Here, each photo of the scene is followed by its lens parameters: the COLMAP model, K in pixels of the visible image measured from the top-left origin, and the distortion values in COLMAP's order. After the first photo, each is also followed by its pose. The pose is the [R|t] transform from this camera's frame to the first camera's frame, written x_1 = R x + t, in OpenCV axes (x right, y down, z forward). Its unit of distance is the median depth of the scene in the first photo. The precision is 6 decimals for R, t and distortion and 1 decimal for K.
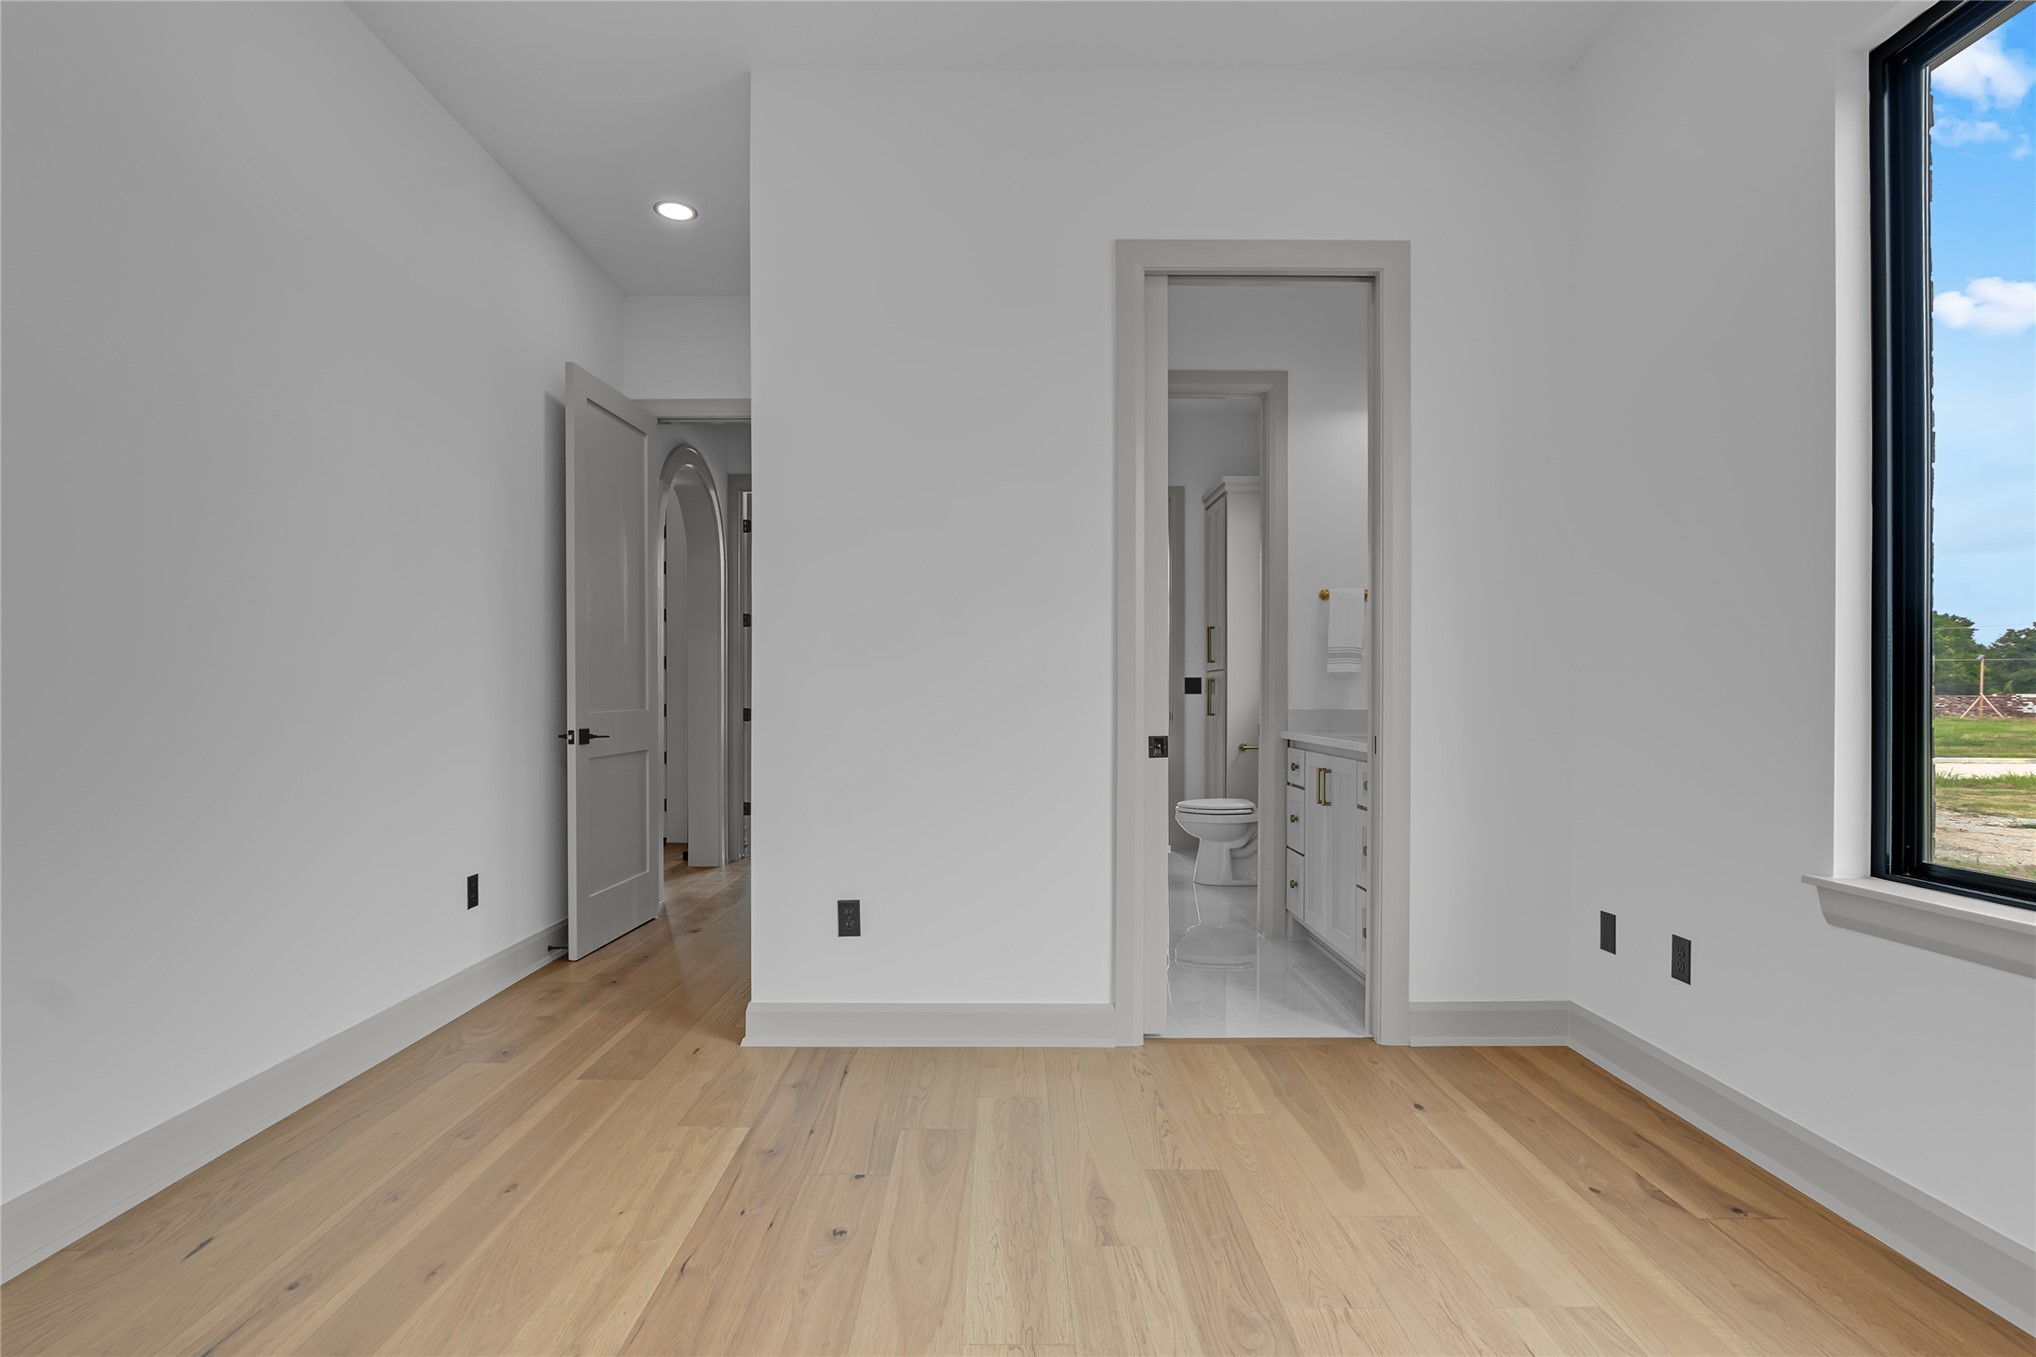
lens RADIAL K [[953.7, 0, 1005.9], [0, 953.7, 683.1], [0, 0, 1]] dist [-0.001591, 0.000164]
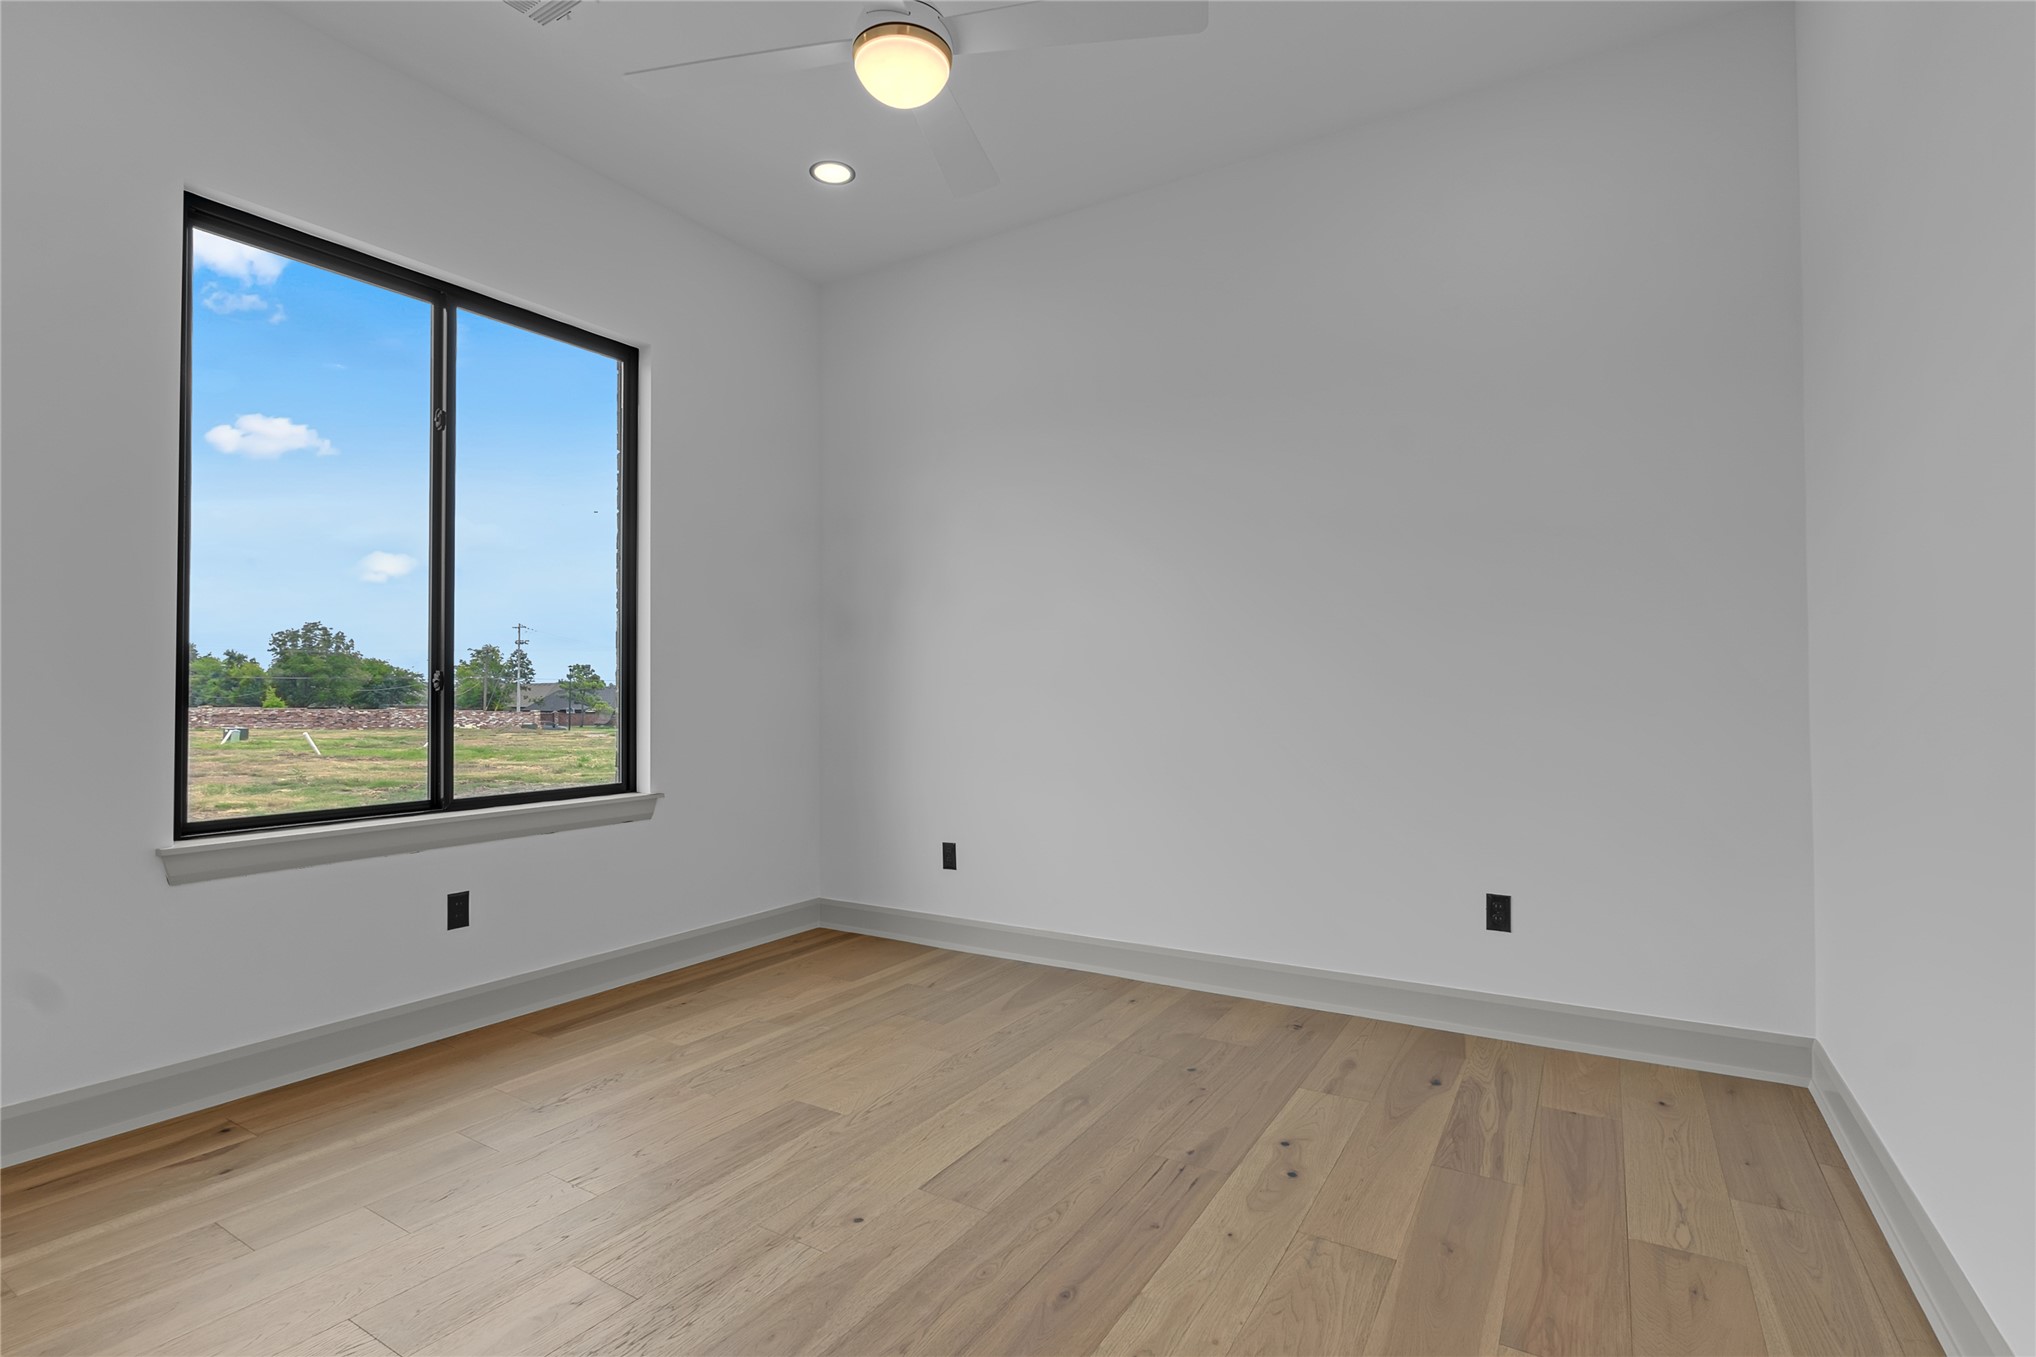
lens RADIAL K [[953.7, 0, 1012.6], [0, 953.7, 683.8], [0, 0, 1]] dist [-0.001591, 0.000164]
pose [[-0.857298, 0.004782, 0.514798, -0.691506], [-0.002473, 0.999907, -0.013405, 0.015704], [-0.514814, -0.012765, -0.857207, 1.553884]]
